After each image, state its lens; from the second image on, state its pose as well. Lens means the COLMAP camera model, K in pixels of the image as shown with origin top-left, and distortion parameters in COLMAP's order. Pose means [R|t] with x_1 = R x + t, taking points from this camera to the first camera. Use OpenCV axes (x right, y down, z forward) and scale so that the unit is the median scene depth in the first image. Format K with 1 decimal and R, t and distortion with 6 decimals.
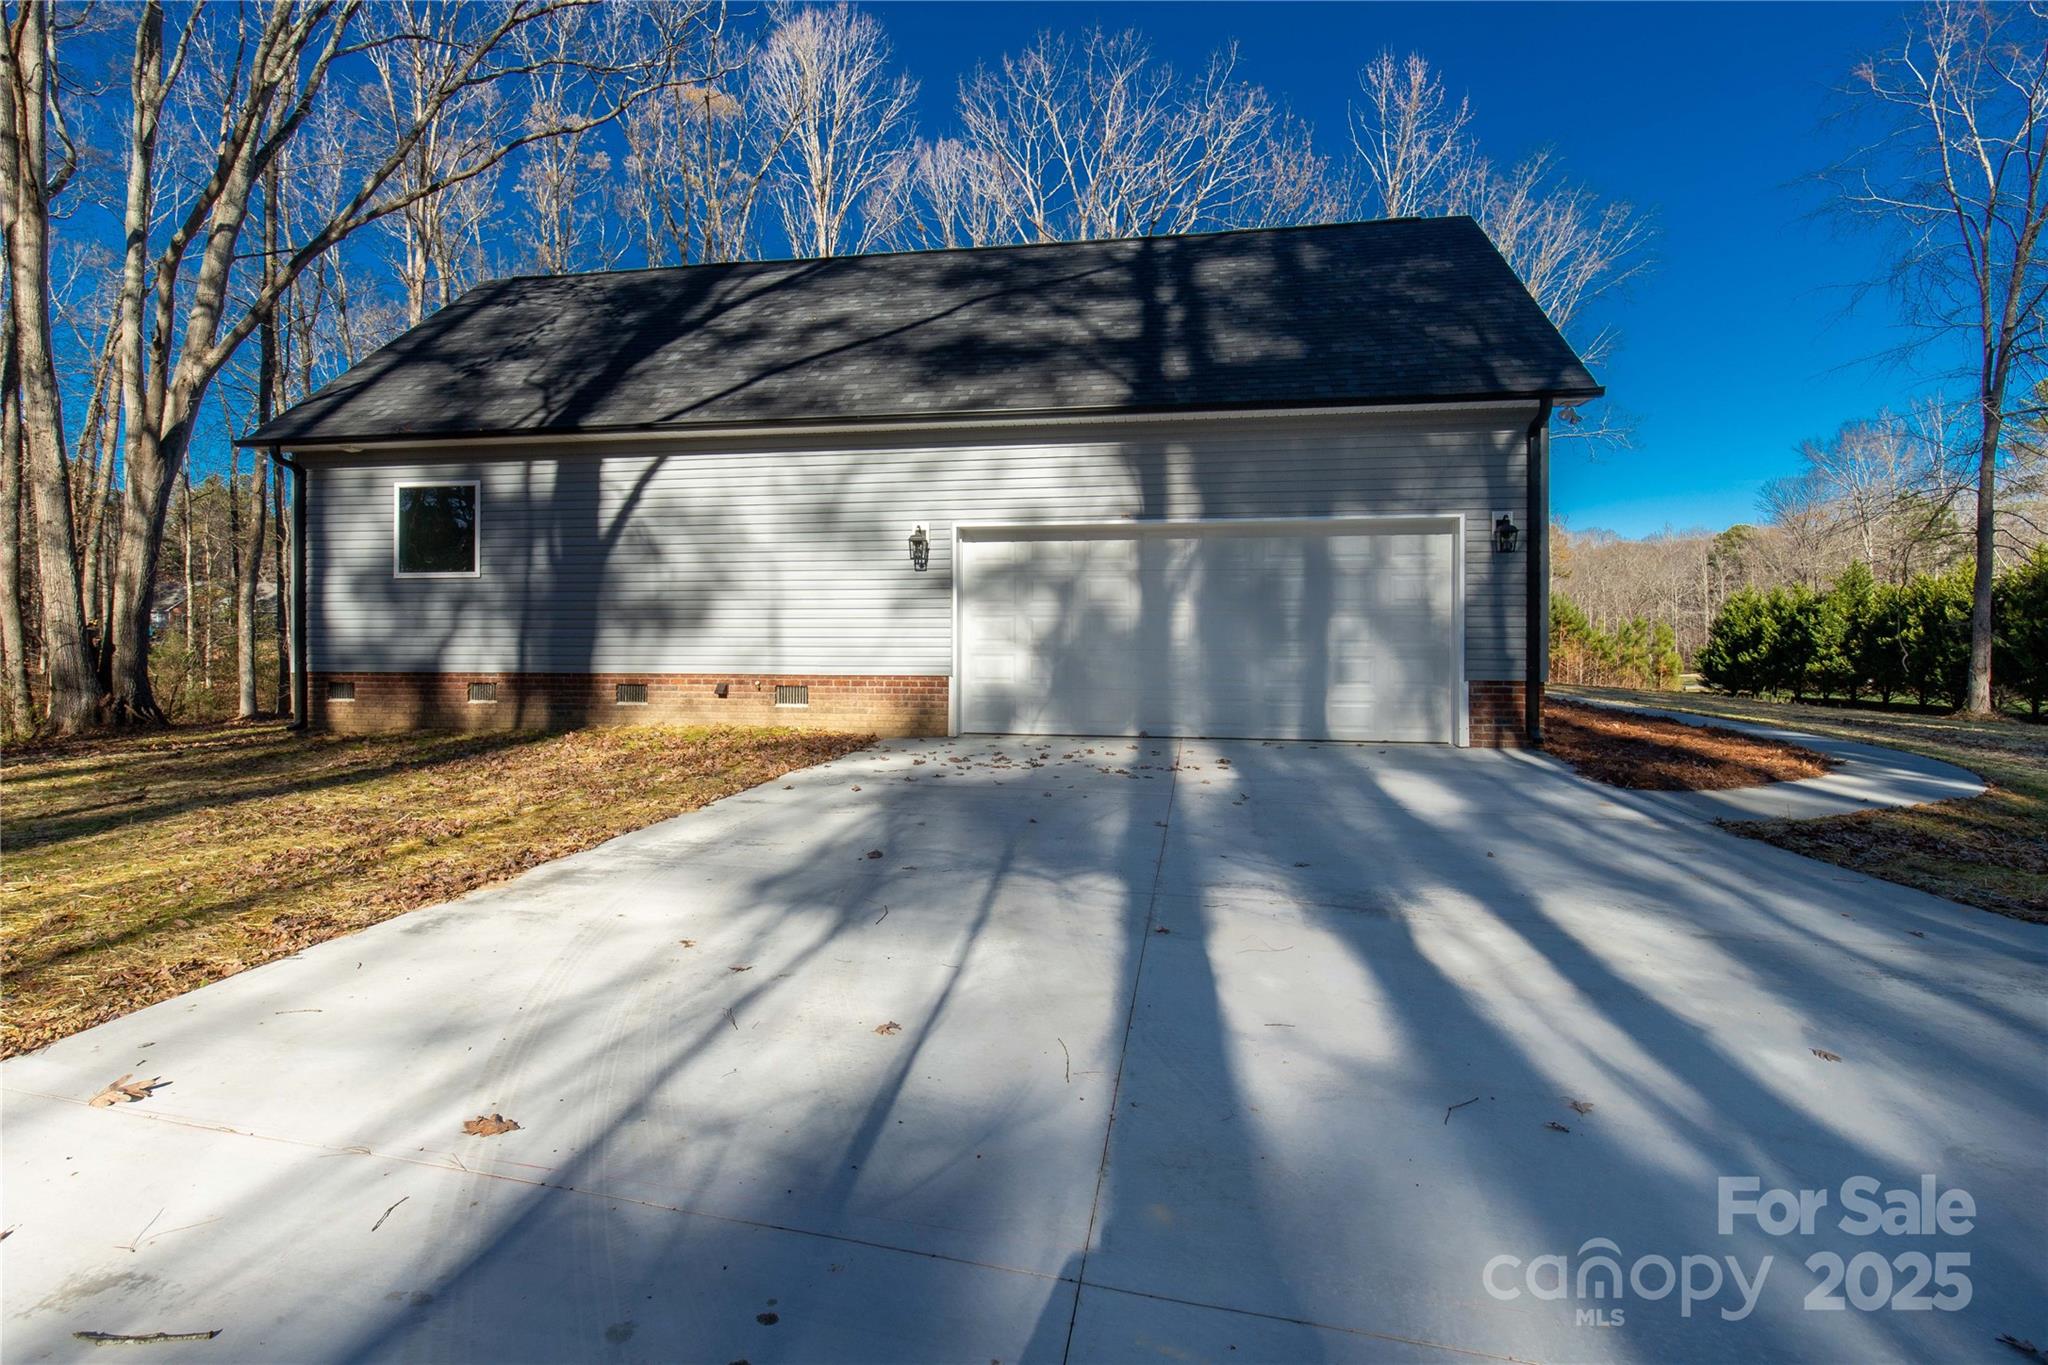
lens RADIAL K [[941.9, 0, 1019.8], [0, 941.9, 616.1], [0, 0, 1]] dist [0.001456, 0.000222]
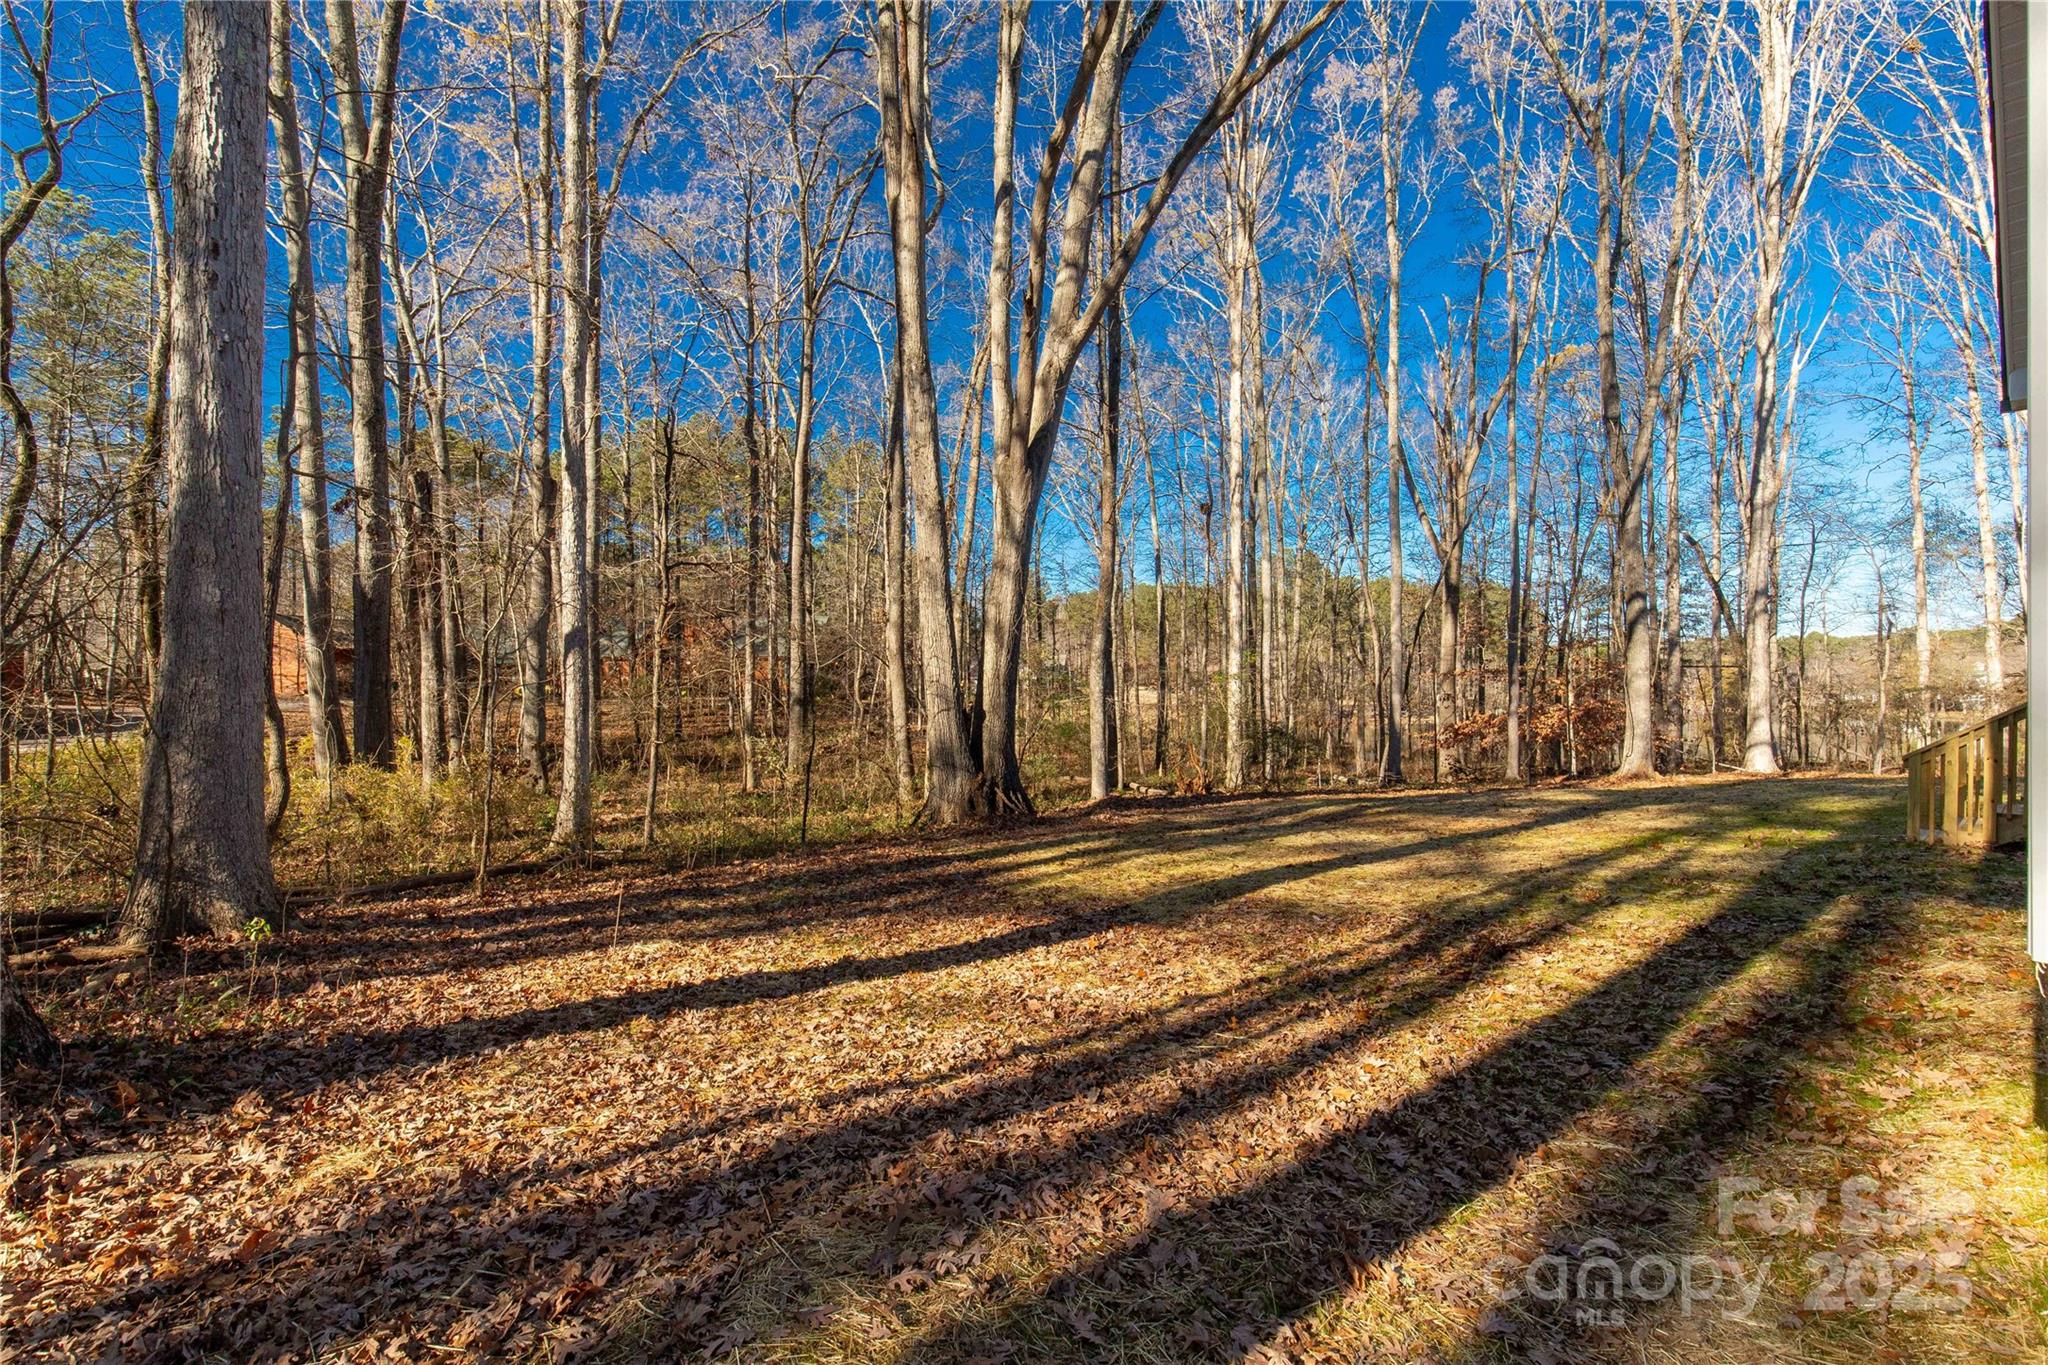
lens RADIAL K [[953.5, 0, 1024.0], [0, 953.5, 682.5], [0, 0, 1]] dist [-0.000553, -0.000025]
pose [[0.768704, 0.001530, -0.639602, -0.418307], [0.000664, 0.999995, 0.003190, 0.003480], [0.639604, -0.002877, 0.768699, 0.401840]]
